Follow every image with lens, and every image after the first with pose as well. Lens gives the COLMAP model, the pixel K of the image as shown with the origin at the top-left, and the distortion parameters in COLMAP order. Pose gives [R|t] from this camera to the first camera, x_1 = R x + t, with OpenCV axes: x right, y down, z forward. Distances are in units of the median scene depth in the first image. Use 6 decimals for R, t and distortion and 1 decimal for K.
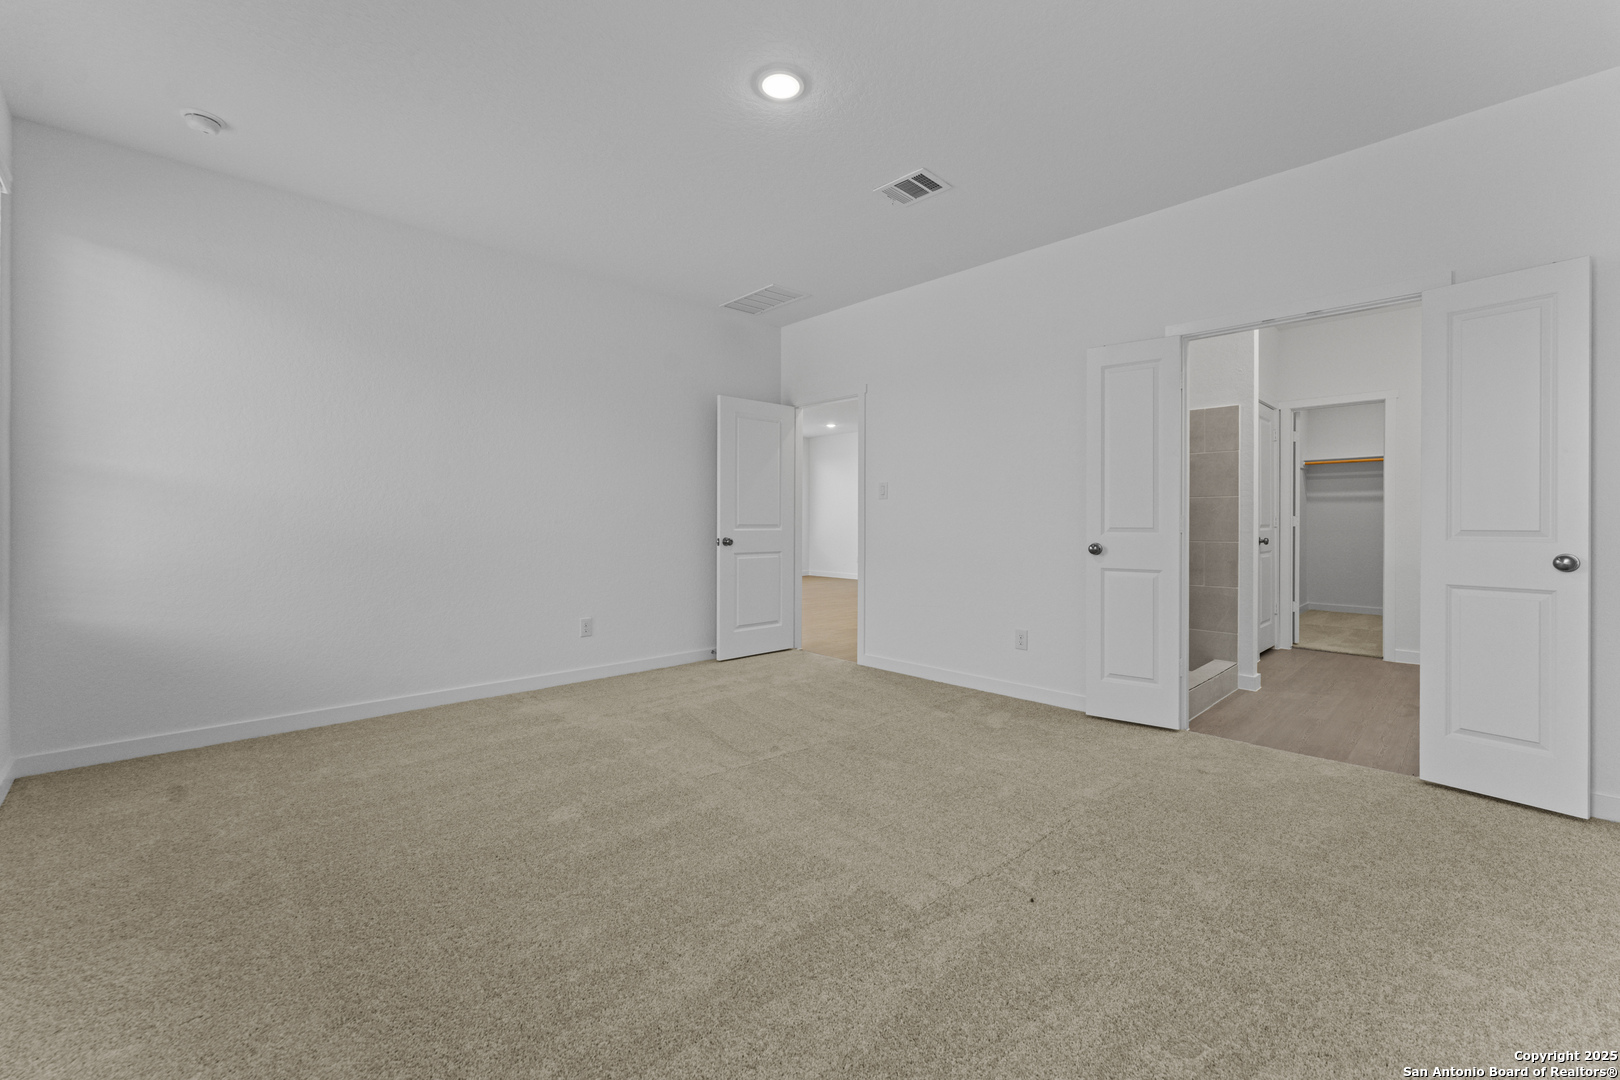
lens RADIAL K [[657.9, 0, 812.1], [0, 657.9, 537.6], [0, 0, 1]] dist [0.012283, -0.000099]
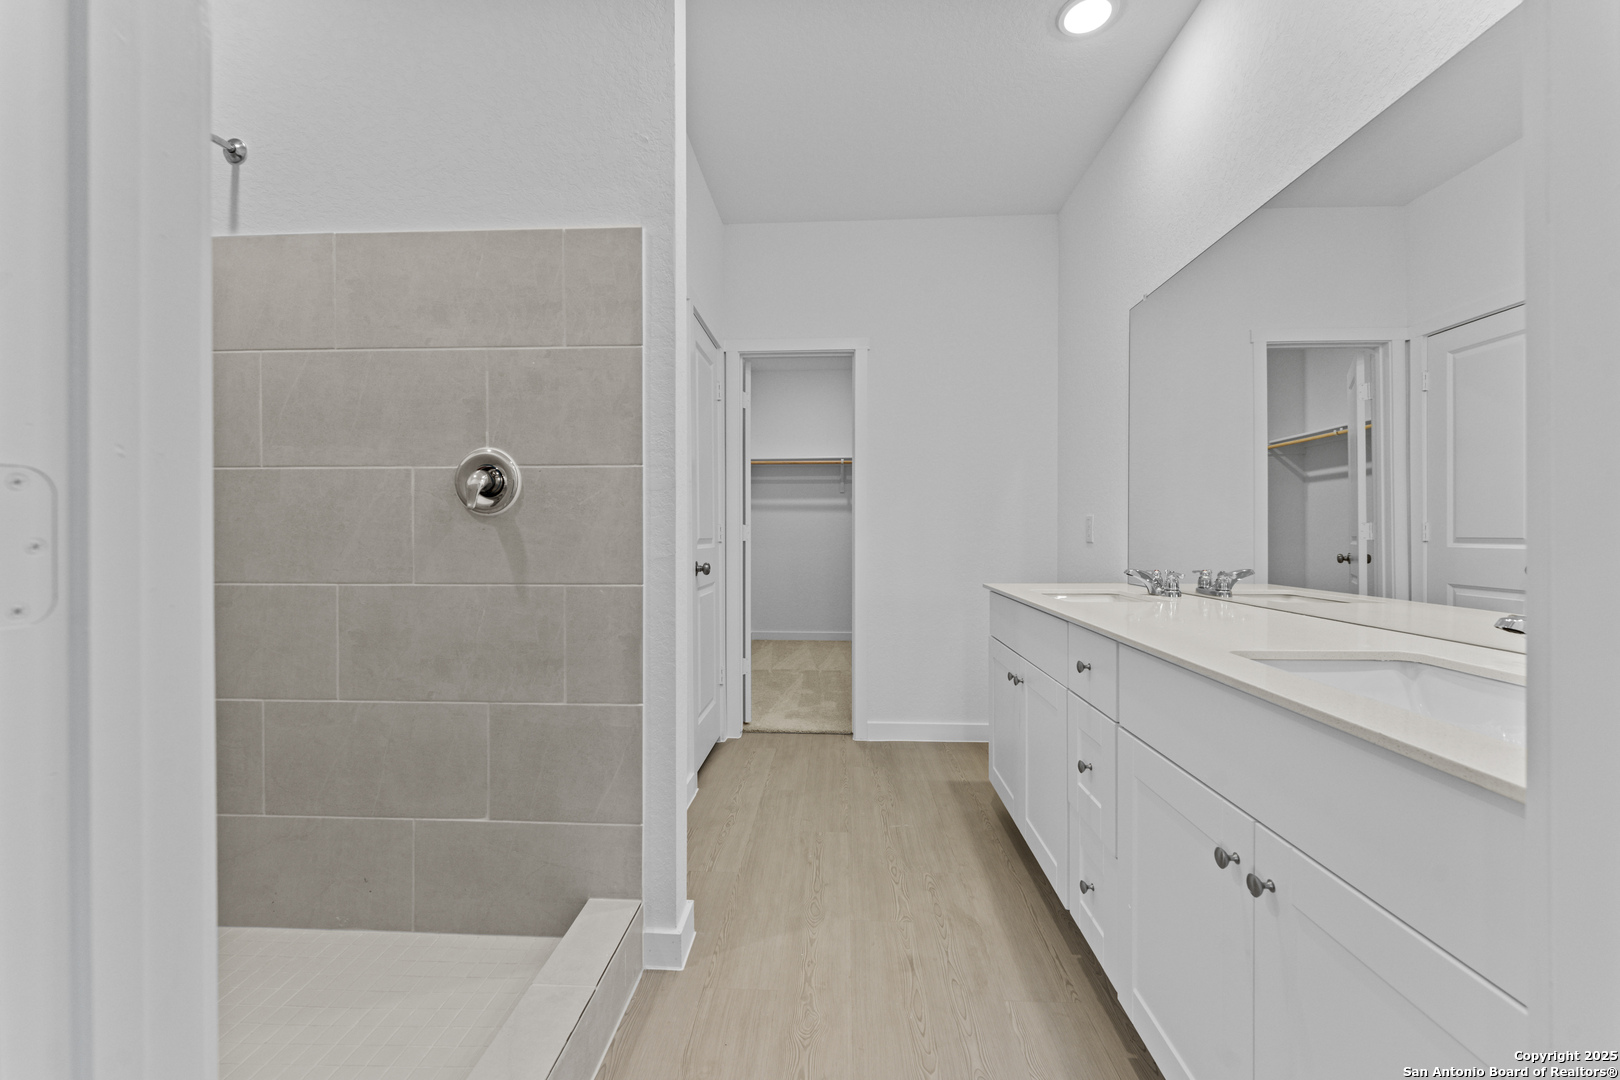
lens RADIAL K [[657.9, 0, 809.0], [0, 657.9, 541.4], [0, 0, 1]] dist [0.012283, -0.000099]
pose [[0.738968, 0.001902, 0.673737, 0.354029], [0.005982, 0.999938, -0.009384, -0.010746], [-0.673713, 0.010965, 0.738911, 0.499805]]
